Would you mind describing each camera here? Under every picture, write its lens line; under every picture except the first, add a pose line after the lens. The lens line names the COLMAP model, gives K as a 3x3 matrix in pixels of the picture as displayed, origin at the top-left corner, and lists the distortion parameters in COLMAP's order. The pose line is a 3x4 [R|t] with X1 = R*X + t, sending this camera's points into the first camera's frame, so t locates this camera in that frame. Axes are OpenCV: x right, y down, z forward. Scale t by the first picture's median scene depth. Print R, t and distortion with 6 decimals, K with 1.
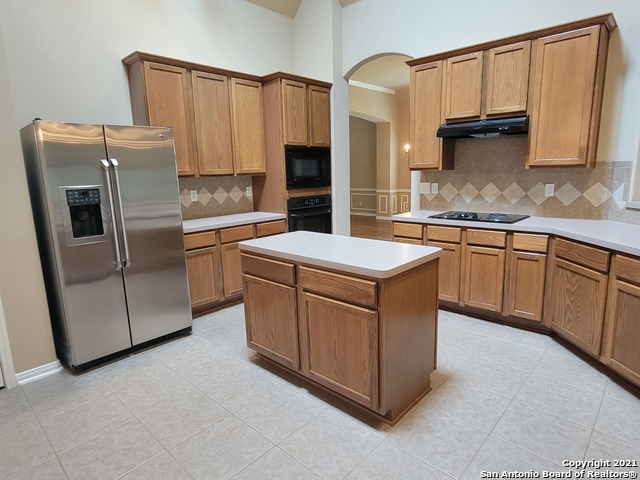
lens RADIAL K [[375.5, 0, 320.0], [0, 375.5, 240.0], [0, 0, 1]] dist [0.001024, 0.000376]
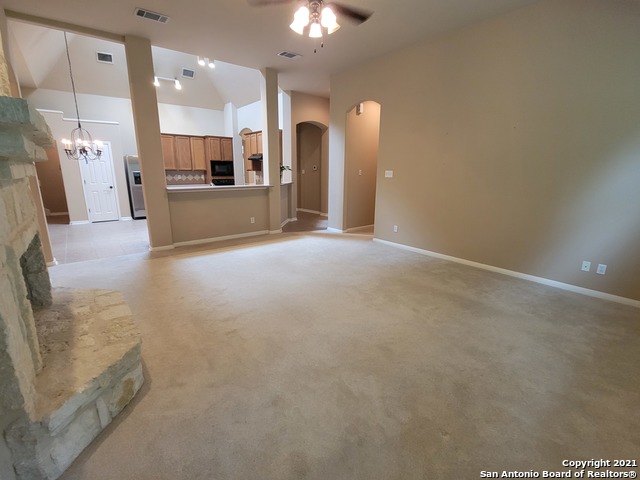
lens RADIAL K [[297.7, 0, 317.5], [0, 297.7, 239.3], [0, 0, 1]] dist [0.001206, 0.000098]
pose [[0.988879, 0.065854, -0.133350, 1.405922], [-0.059369, 0.996879, 0.052040, 0.239875], [0.136361, -0.043544, 0.989702, -1.547121]]
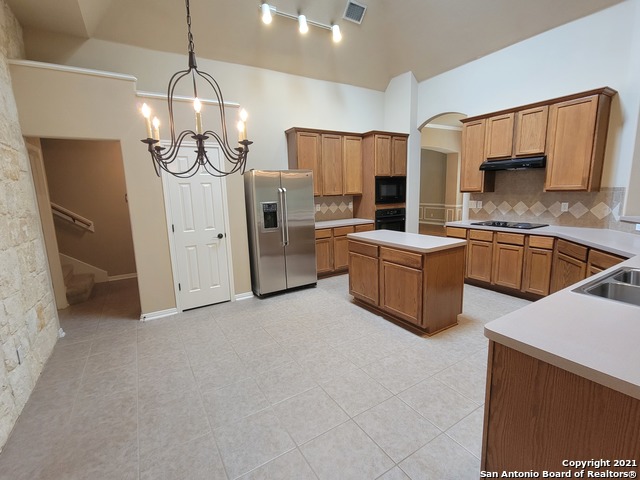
lens RADIAL K [[297.7, 0, 317.5], [0, 297.7, 239.3], [0, 0, 1]] dist [0.001206, 0.000098]
pose [[0.962348, 0.041246, -0.268672, 0.024581], [-0.044743, 0.998975, -0.006905, 0.039336], [0.268112, 0.018666, 0.963207, -0.338389]]
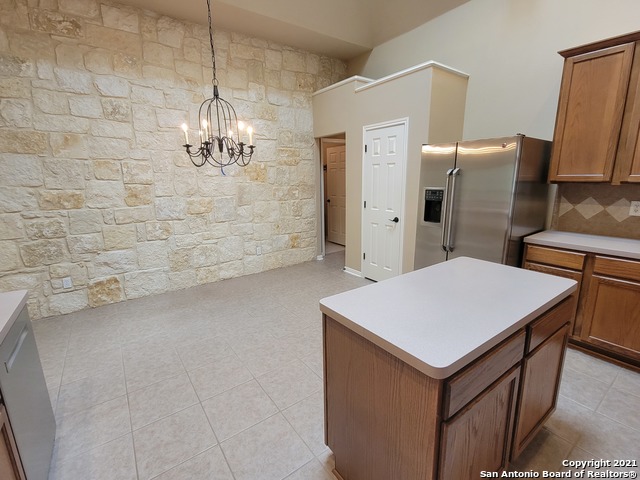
lens RADIAL K [[297.7, 0, 317.5], [0, 297.7, 239.3], [0, 0, 1]] dist [0.001206, 0.000098]
pose [[-0.201411, 0.237097, -0.950378, 0.495751], [-0.155761, 0.950163, 0.270053, -0.158576], [0.967043, 0.202424, -0.154443, 0.632576]]
